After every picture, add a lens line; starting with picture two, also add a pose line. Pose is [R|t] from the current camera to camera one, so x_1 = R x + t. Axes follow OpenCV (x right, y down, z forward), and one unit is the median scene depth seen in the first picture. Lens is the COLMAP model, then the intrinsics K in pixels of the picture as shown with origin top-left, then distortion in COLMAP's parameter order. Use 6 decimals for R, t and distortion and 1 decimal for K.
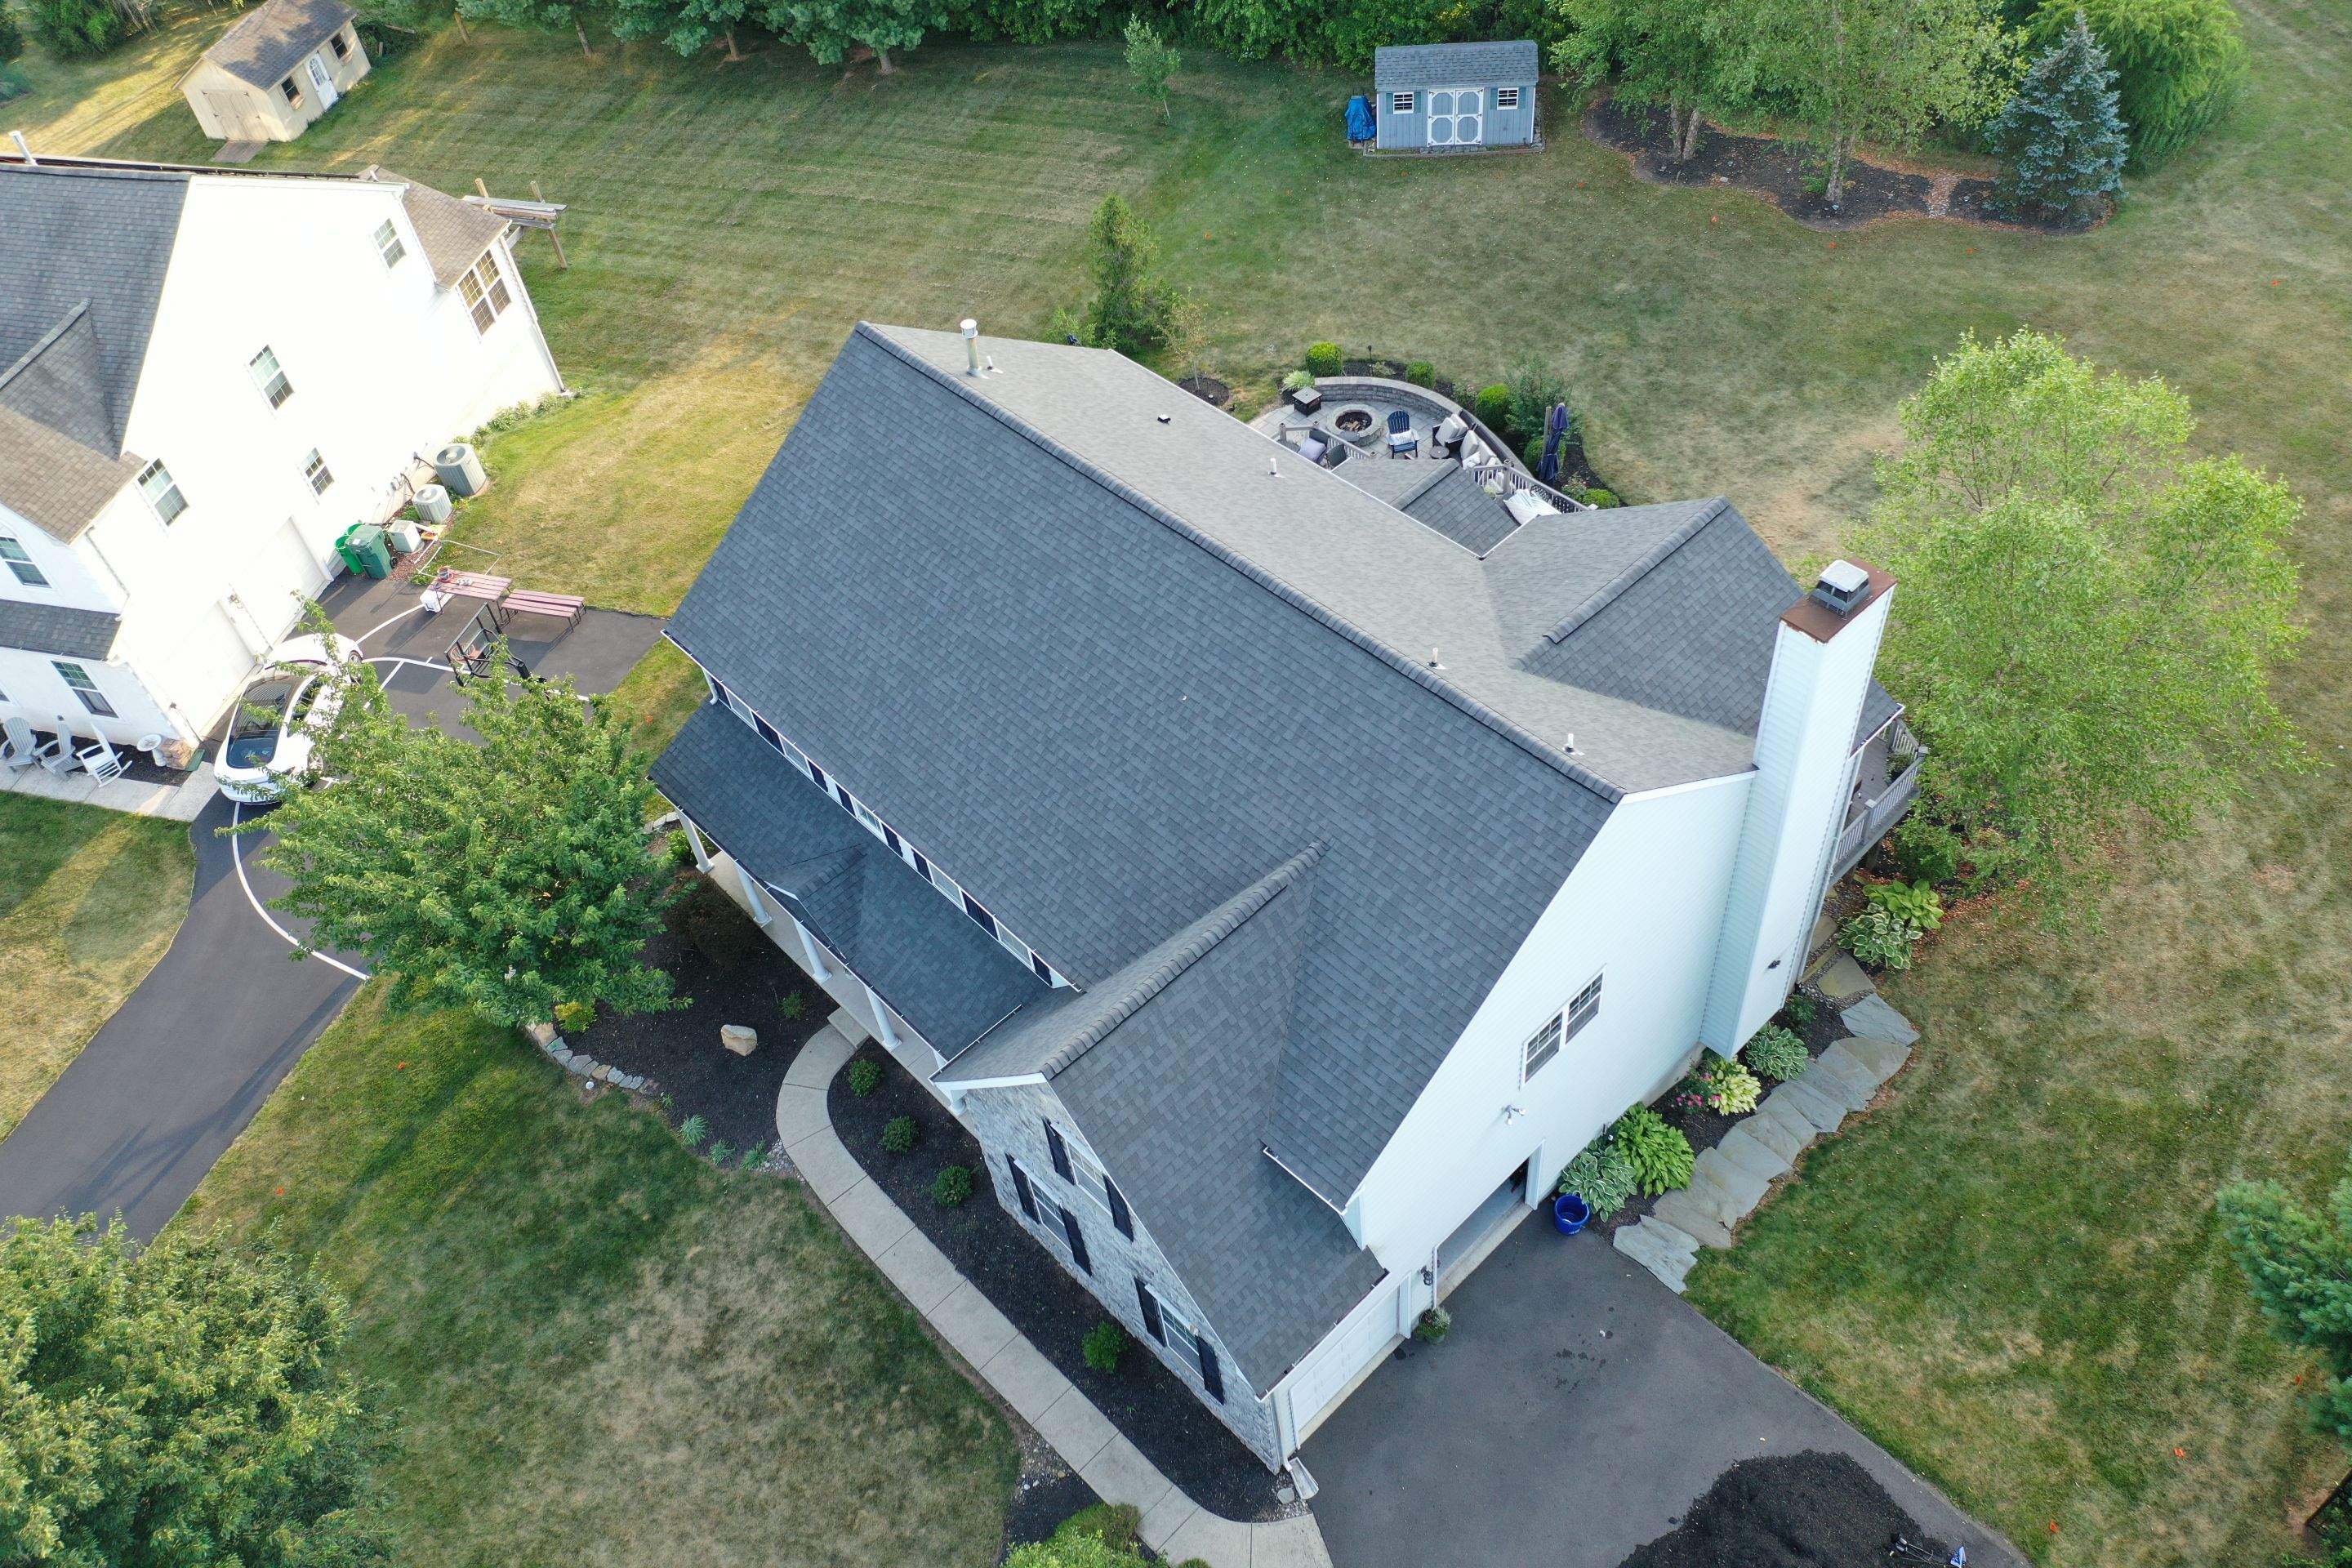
lens RADIAL K [[1847.5, 0, 1177.0], [0, 1847.5, 785.3], [0, 0, 1]] dist [0.007070, 0.000982]
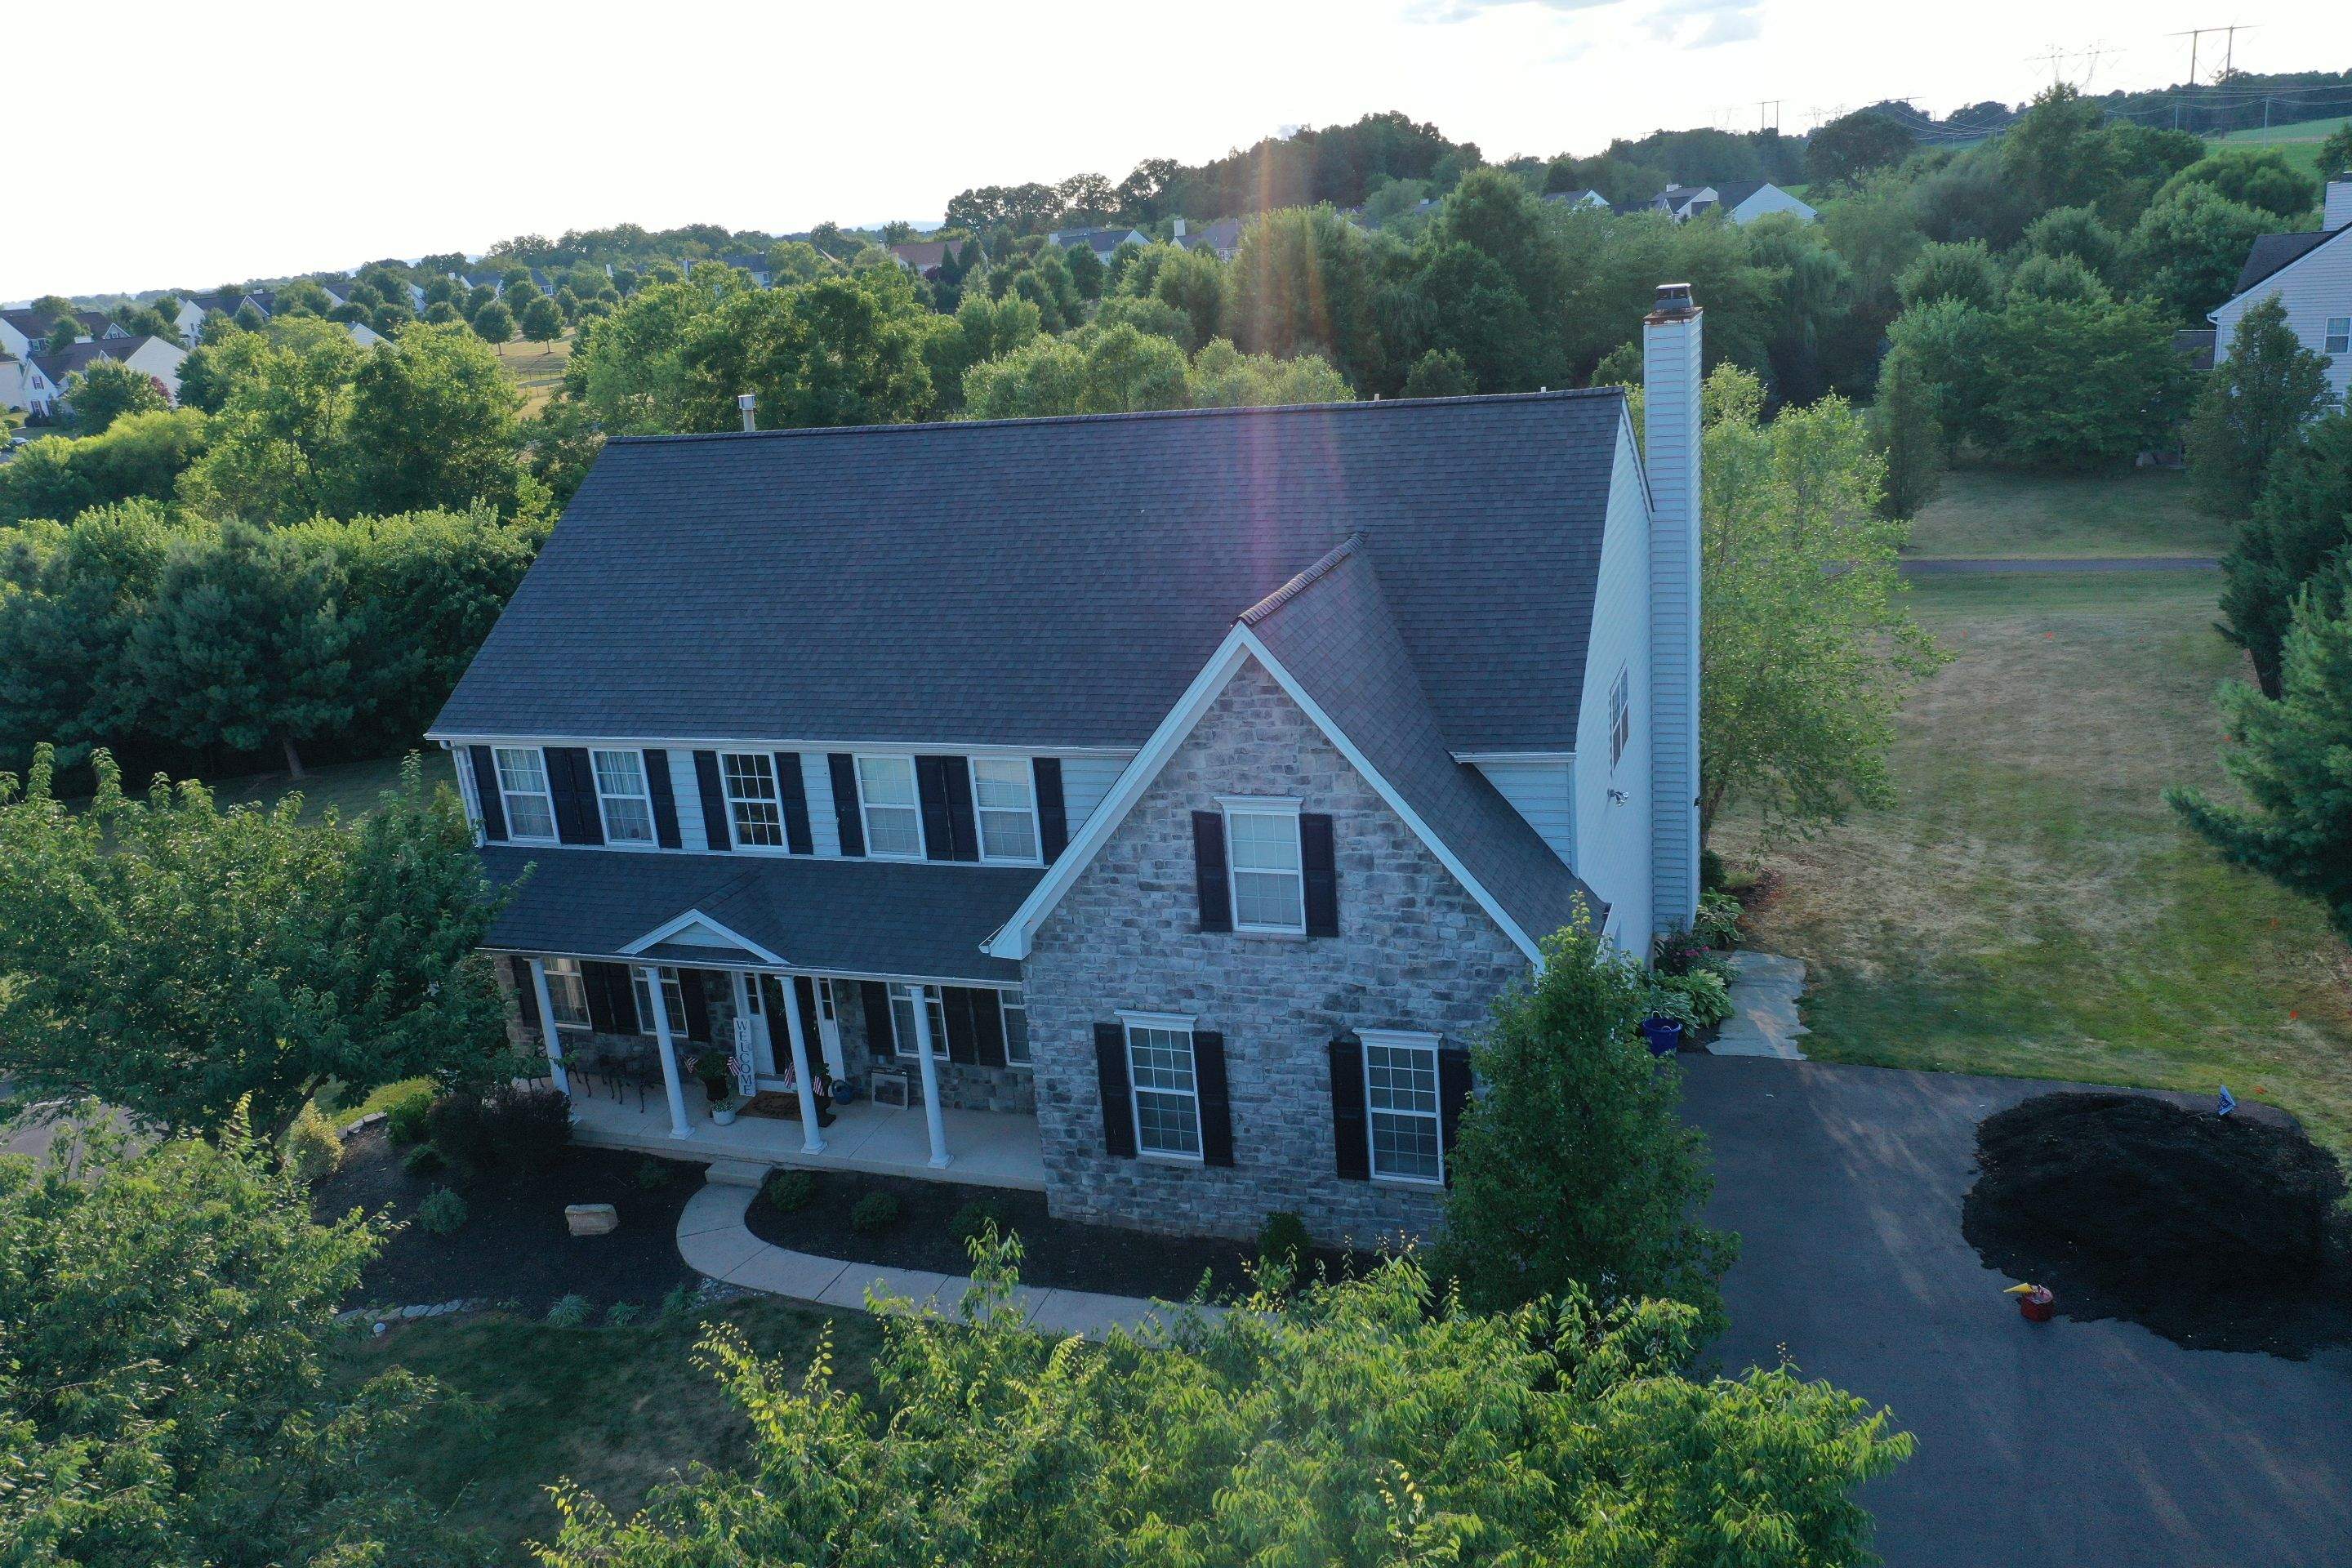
lens RADIAL K [[1847.5, 0, 1176.1], [0, 1847.5, 782.2], [0, 0, 1]] dist [0.007070, 0.000982]
pose [[0.893397, -0.113093, 0.434801, -0.304526], [0.334321, 0.813859, -0.475251, 0.389940], [-0.300119, 0.569951, 0.764908, 0.252912]]
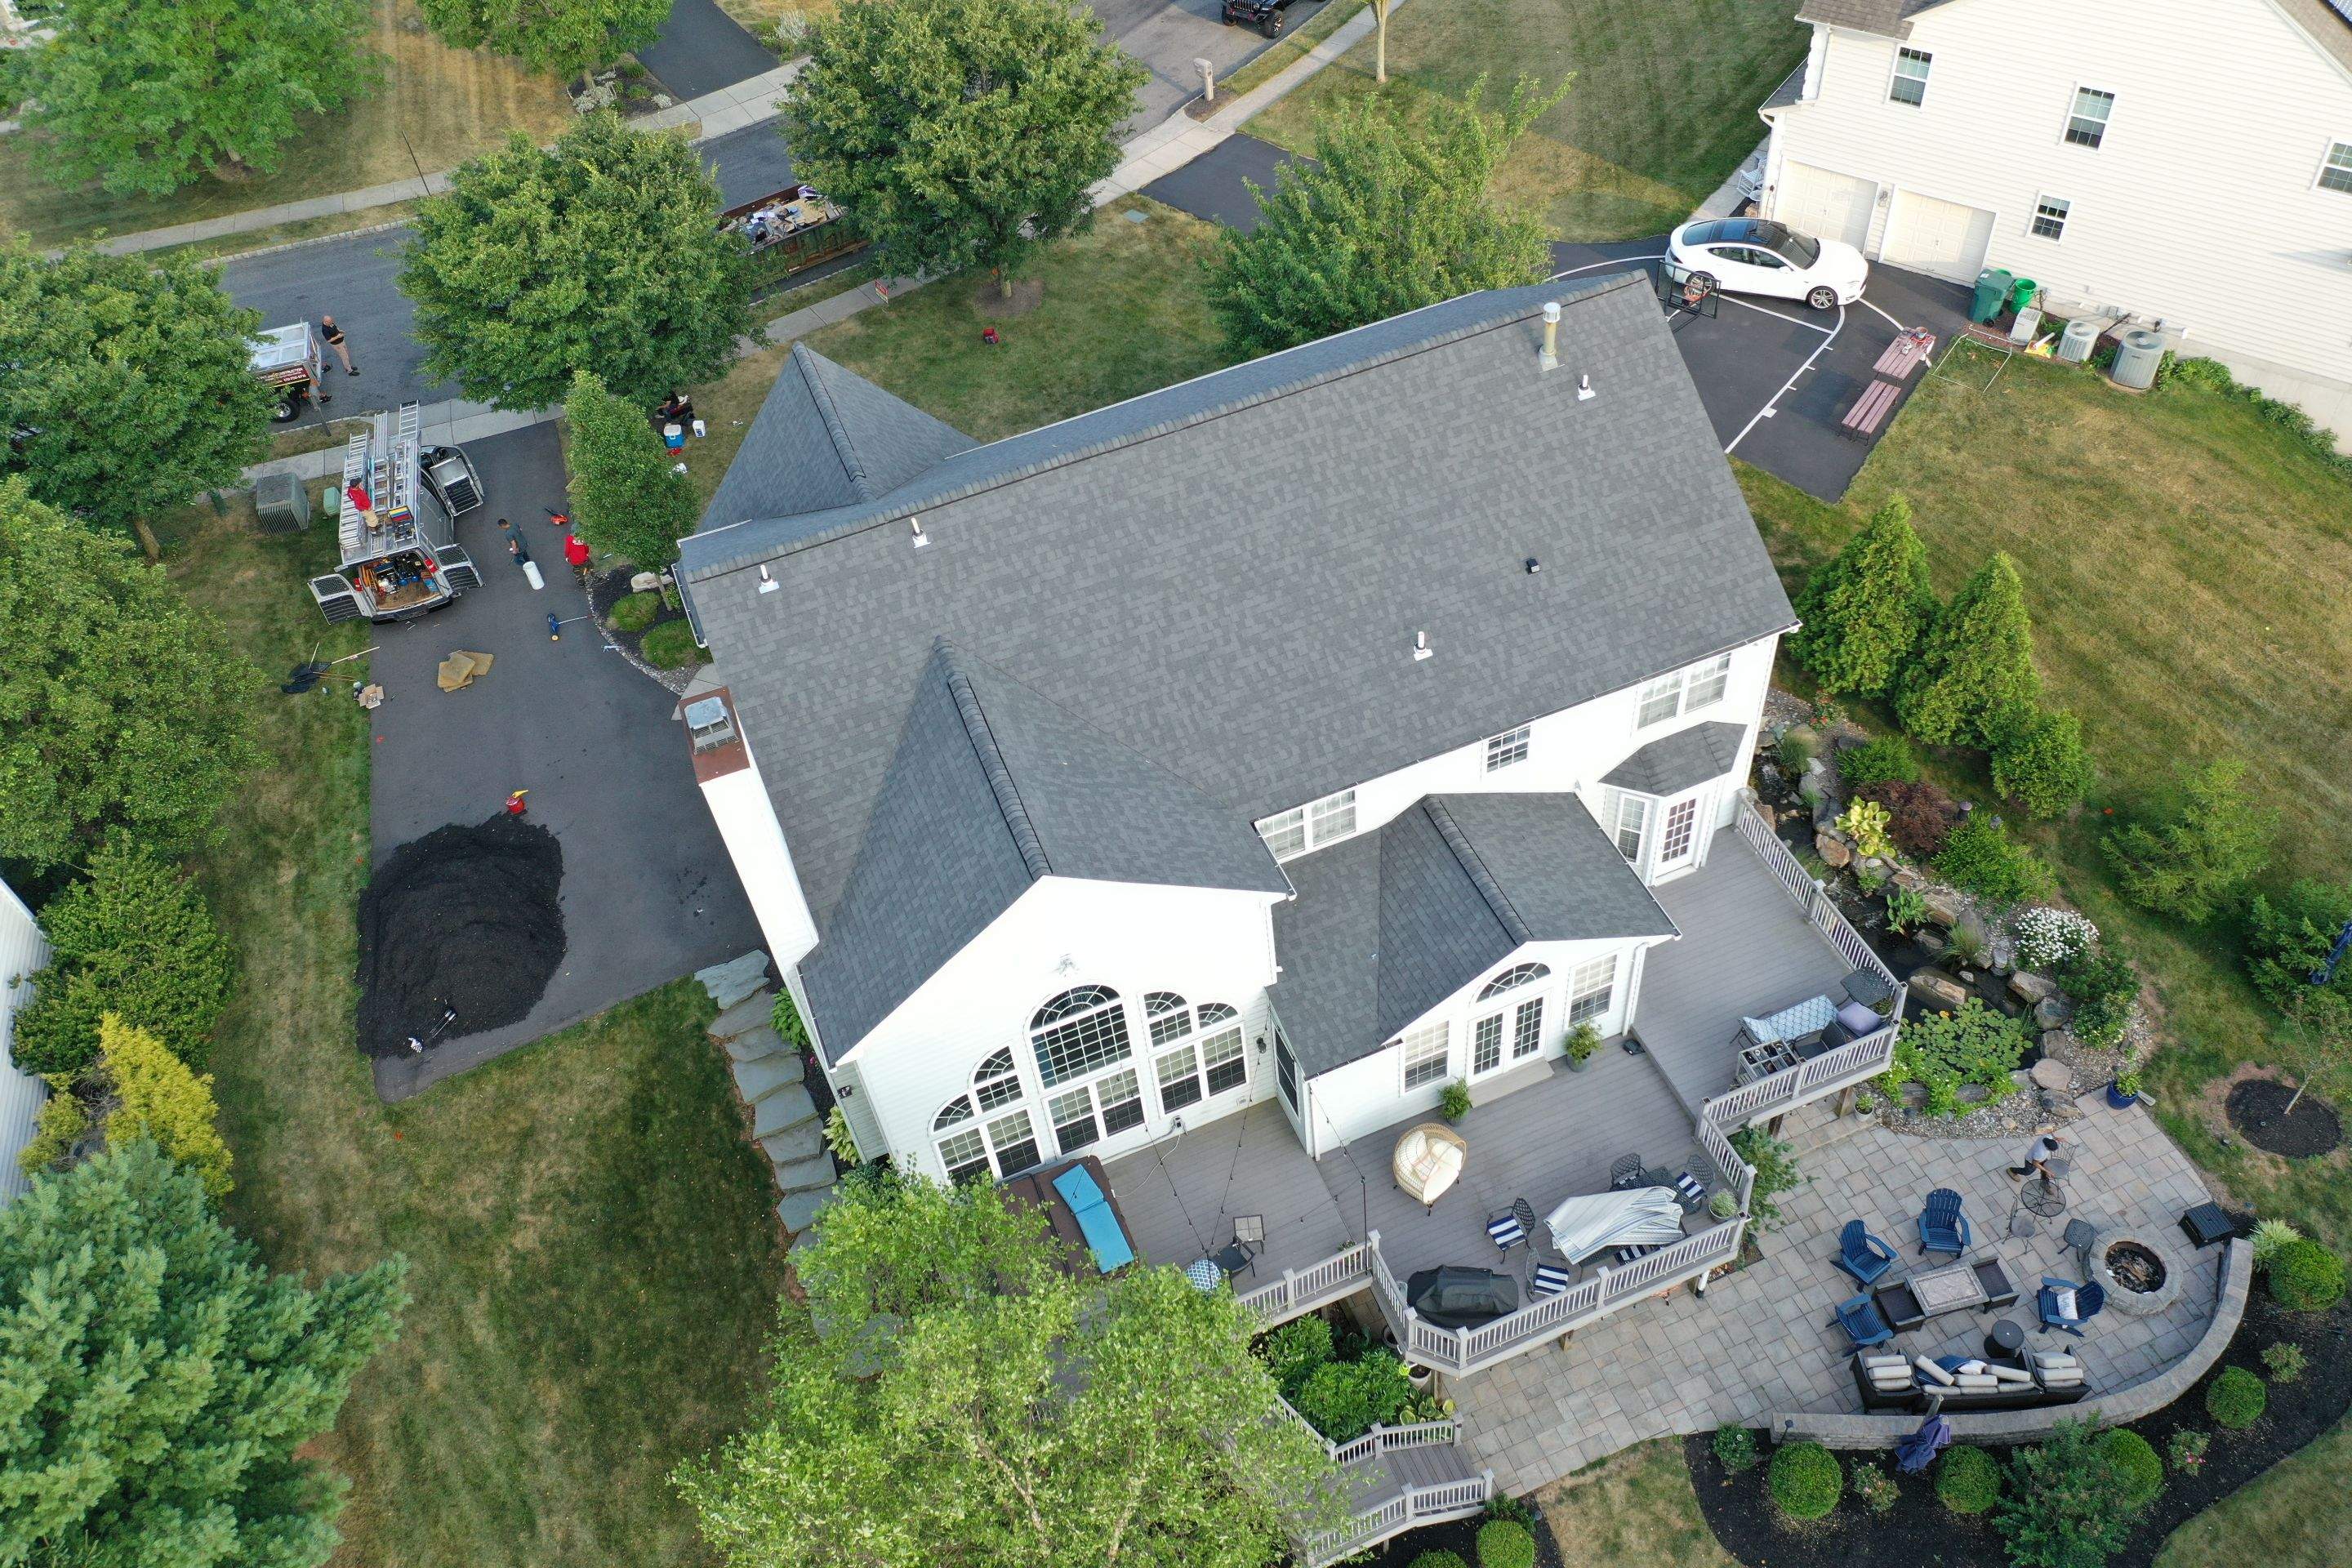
lens RADIAL K [[1847.5, 0, 1168.0], [0, 1847.5, 785.2], [0, 0, 1]] dist [0.007070, 0.000982]
pose [[-0.359383, 0.777028, -0.516789, 0.543201], [-0.605900, 0.226892, 0.762499, -0.676714], [0.709739, 0.587152, 0.389260, 0.536345]]
